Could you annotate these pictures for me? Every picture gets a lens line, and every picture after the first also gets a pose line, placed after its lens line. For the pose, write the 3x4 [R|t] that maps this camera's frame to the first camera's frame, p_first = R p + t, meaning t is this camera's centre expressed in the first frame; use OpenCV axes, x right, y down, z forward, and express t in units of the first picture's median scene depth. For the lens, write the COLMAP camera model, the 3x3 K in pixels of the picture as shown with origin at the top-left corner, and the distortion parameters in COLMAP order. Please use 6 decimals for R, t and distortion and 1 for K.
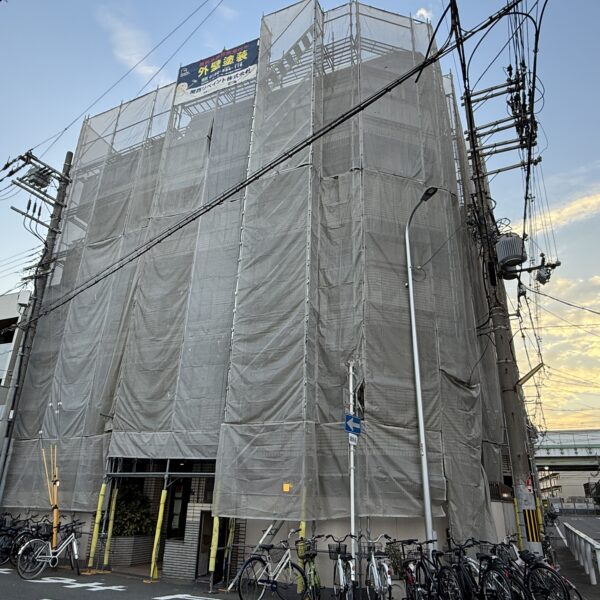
lens RADIAL K [[477.5, 0, 300.5], [0, 477.5, 303.5], [0, 0, 1]] dist [-0.013285, 0.020203]
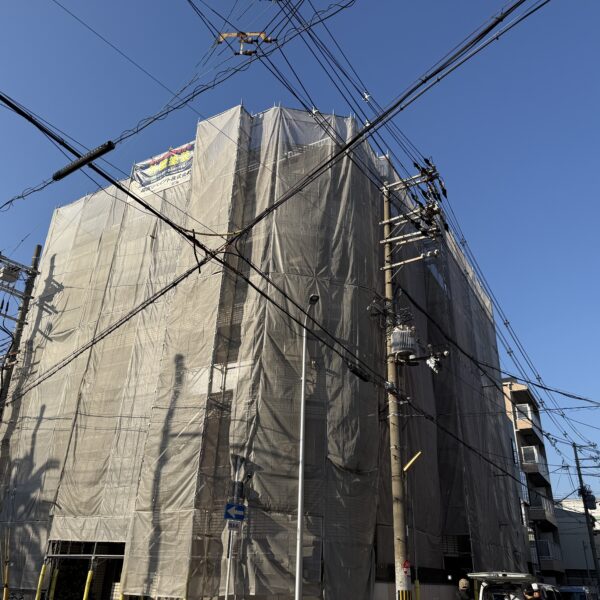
lens RADIAL K [[561.2, 0, 304.8], [0, 561.2, 305.1], [0, 0, 1]] dist [0.018983, 0.000000]
pose [[0.994891, -0.039531, -0.092889, 0.255364], [0.033436, 0.997241, -0.066279, -0.090759], [0.095253, 0.062834, 0.993468, -0.223377]]
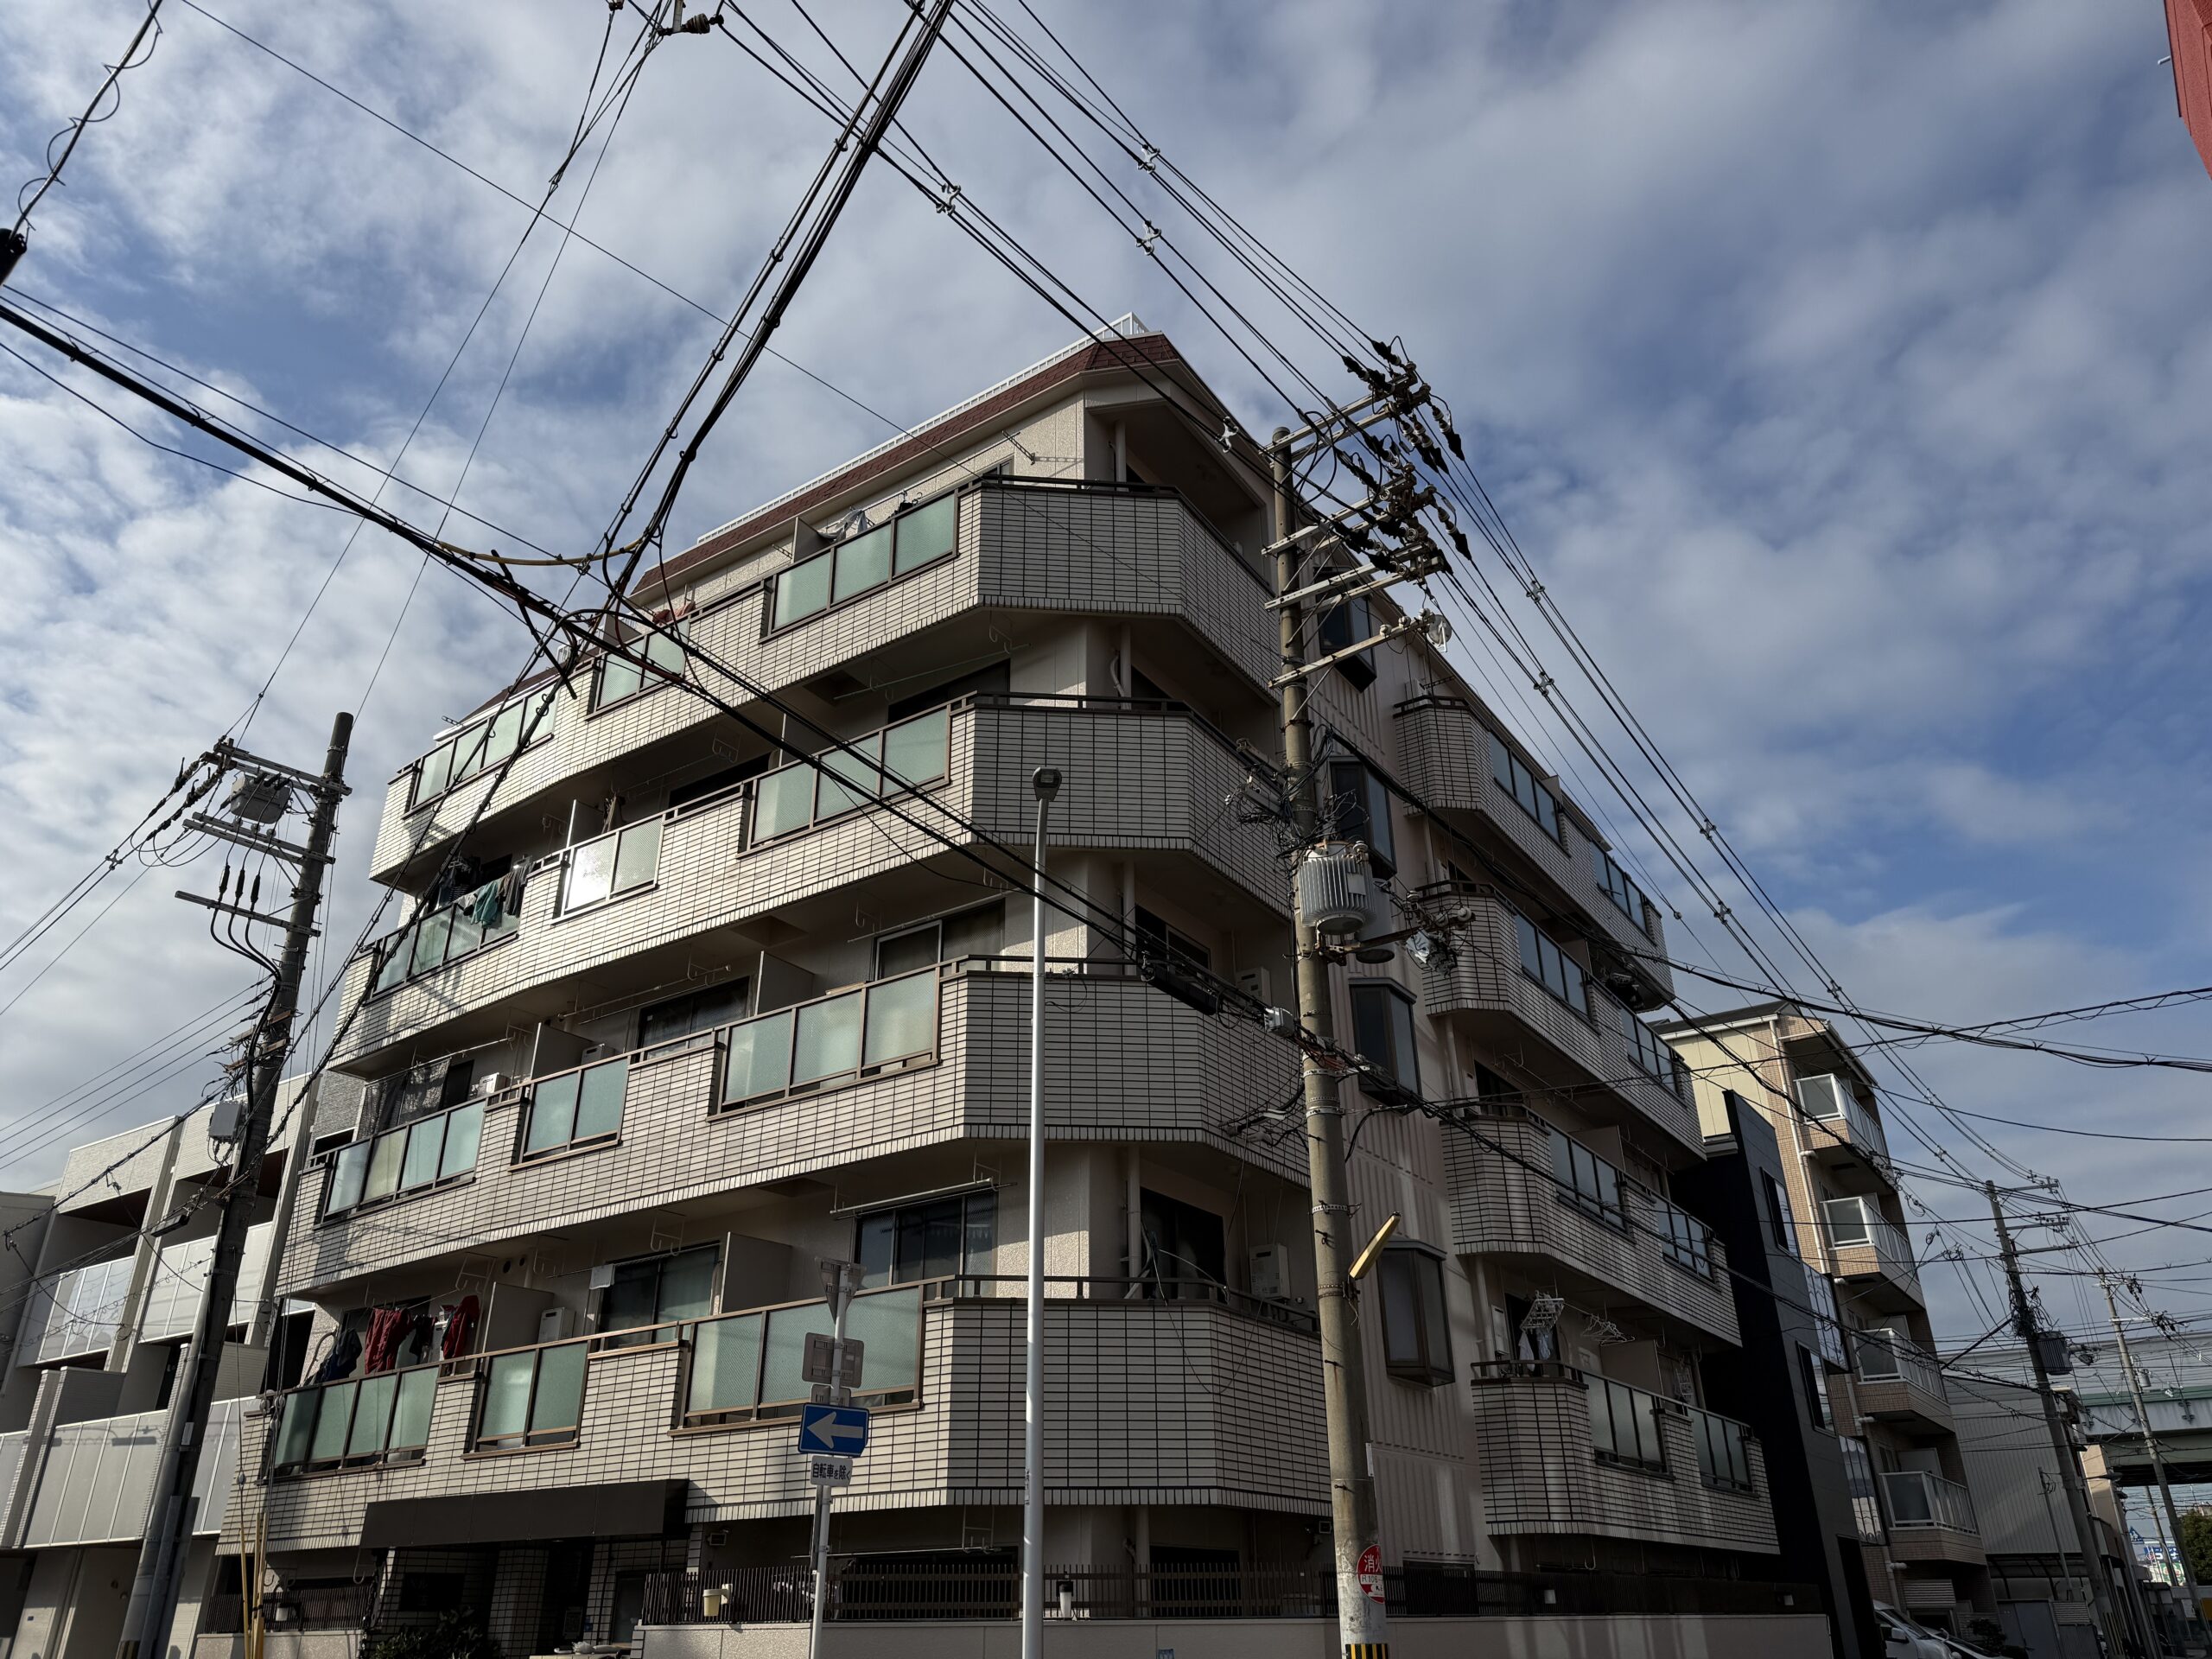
lens RADIAL K [[1541.0, 0, 1107.1], [0, 1541.0, 852.2], [0, 0, 1]] dist [0.057766, -0.057364]
pose [[0.978968, -0.117706, -0.166635, 0.354691], [0.106297, 0.991438, -0.075837, -0.054442], [0.174135, 0.056529, 0.983098, -0.133884]]
